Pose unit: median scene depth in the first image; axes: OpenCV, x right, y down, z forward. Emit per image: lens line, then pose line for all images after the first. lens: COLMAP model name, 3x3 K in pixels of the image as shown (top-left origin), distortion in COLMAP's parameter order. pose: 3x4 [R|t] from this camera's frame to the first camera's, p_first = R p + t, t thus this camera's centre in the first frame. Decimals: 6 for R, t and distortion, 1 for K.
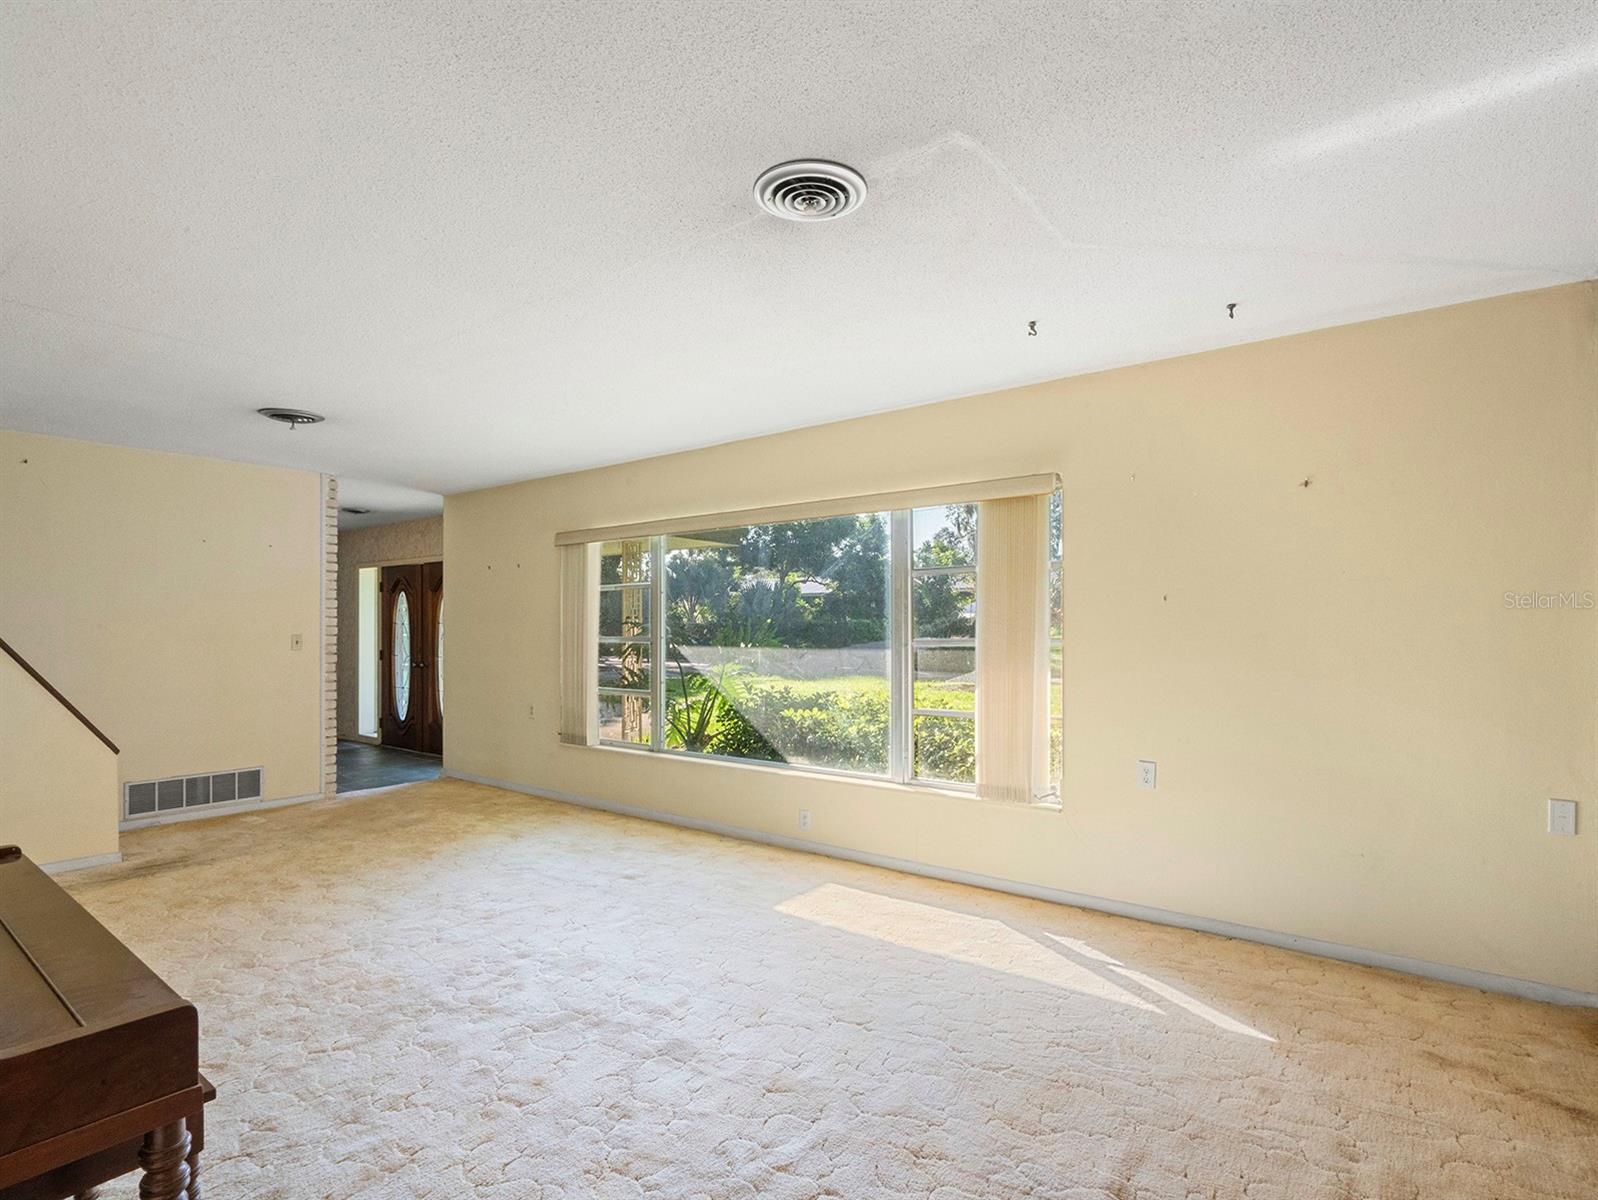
lens RADIAL K [[819.0, 0, 792.4], [0, 819.0, 605.9], [0, 0, 1]] dist [-0.000877, 0.001223]
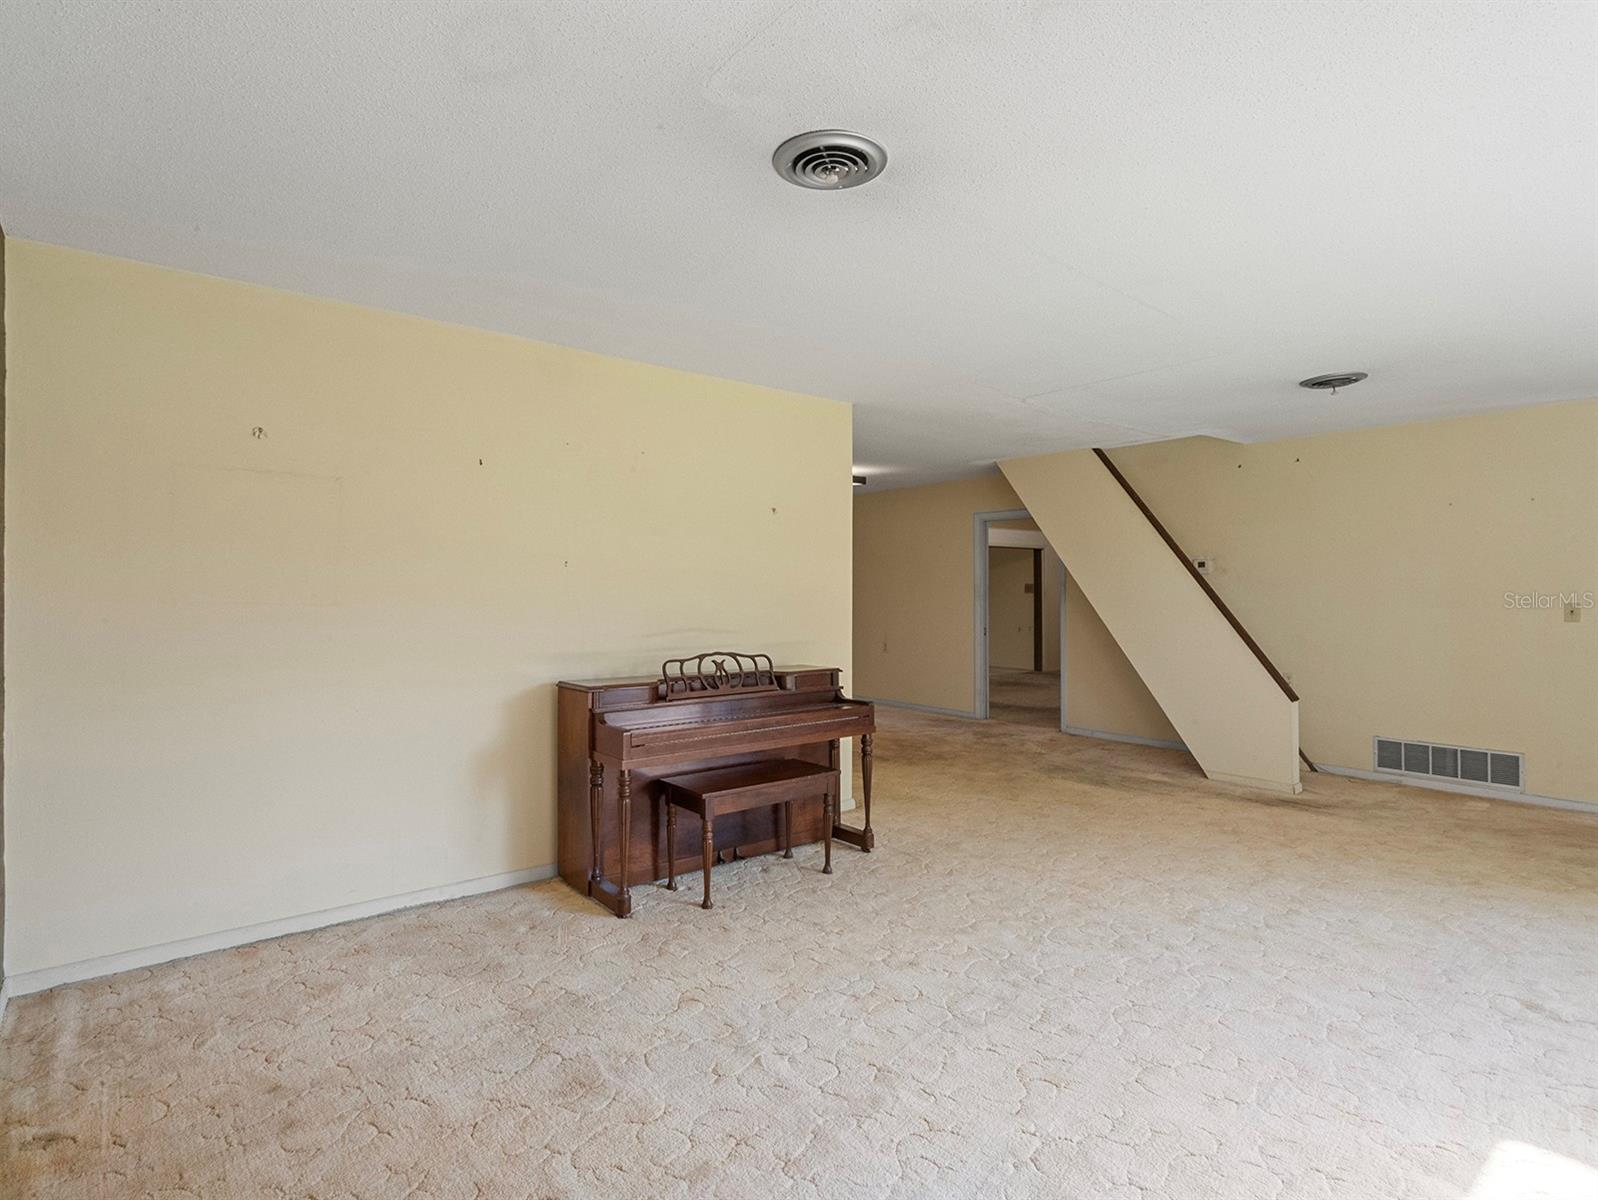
lens RADIAL K [[819.0, 0, 792.4], [0, 819.0, 605.9], [0, 0, 1]] dist [-0.000877, 0.001223]
pose [[-0.194672, 0.021201, -0.980639, 0.488986], [0.023487, 0.999580, 0.016948, 0.008550], [0.980587, -0.019733, -0.195088, 0.568149]]
